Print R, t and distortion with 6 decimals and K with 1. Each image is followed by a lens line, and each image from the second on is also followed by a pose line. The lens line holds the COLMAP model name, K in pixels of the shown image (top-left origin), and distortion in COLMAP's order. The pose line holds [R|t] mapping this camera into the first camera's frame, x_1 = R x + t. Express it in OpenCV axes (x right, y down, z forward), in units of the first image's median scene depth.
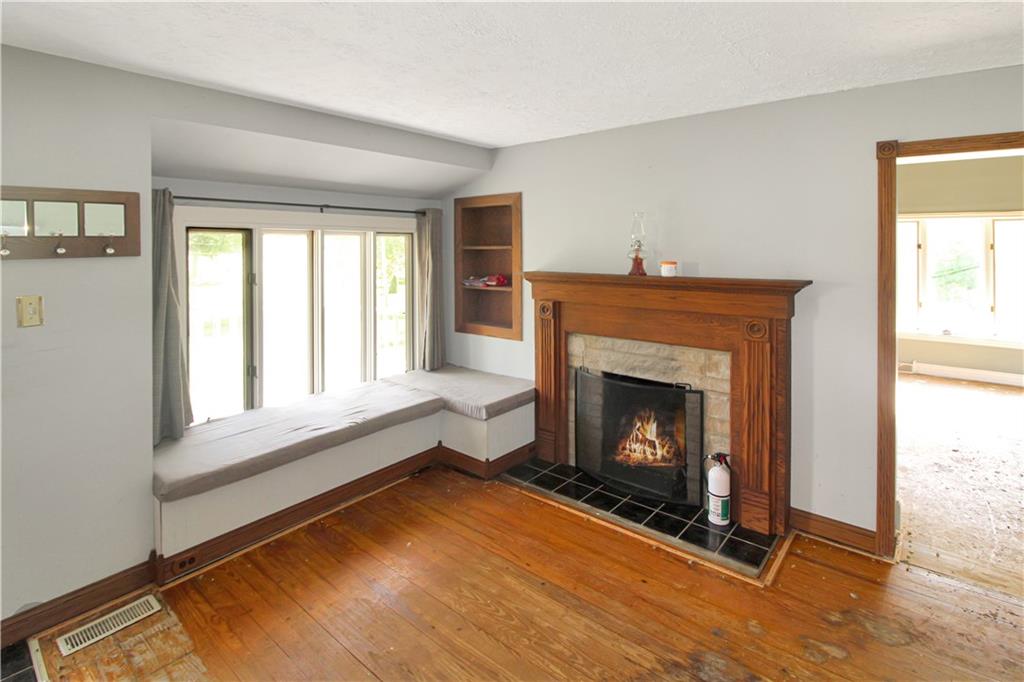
lens RADIAL K [[504.3, 0, 500.8], [0, 504.3, 313.8], [0, 0, 1]] dist [-0.000850, -0.000459]
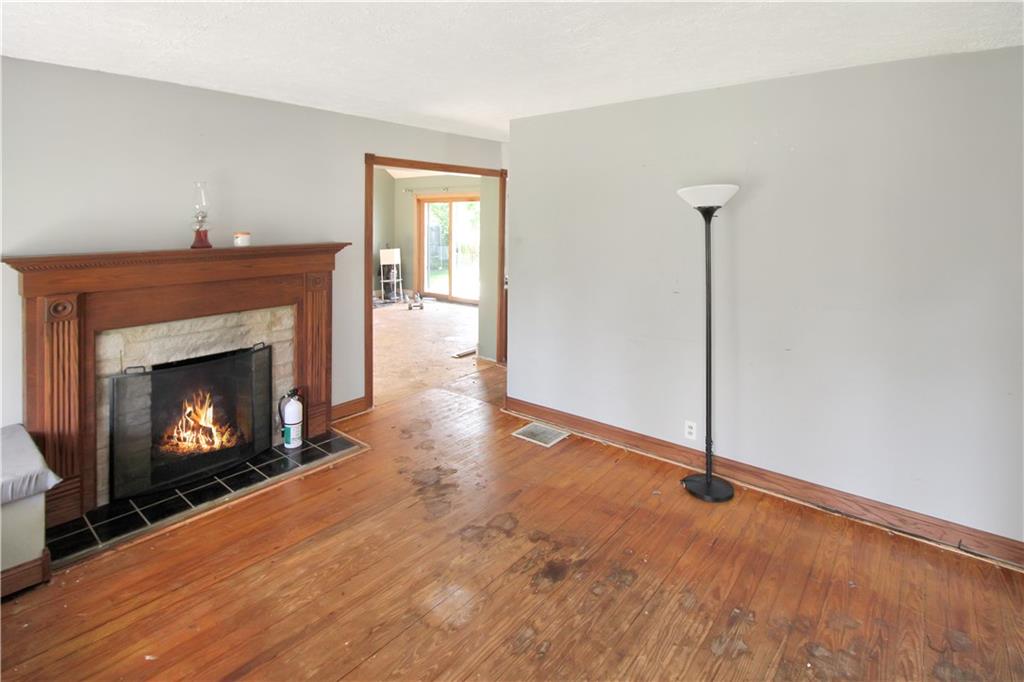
lens RADIAL K [[504.3, 0, 510.6], [0, 504.3, 340.7], [0, 0, 1]] dist [-0.000850, -0.000459]
pose [[-0.009012, -0.235079, 0.971934, -0.716771], [0.129551, 0.963508, 0.234242, -0.055705], [-0.991532, 0.128026, 0.021772, 0.418778]]
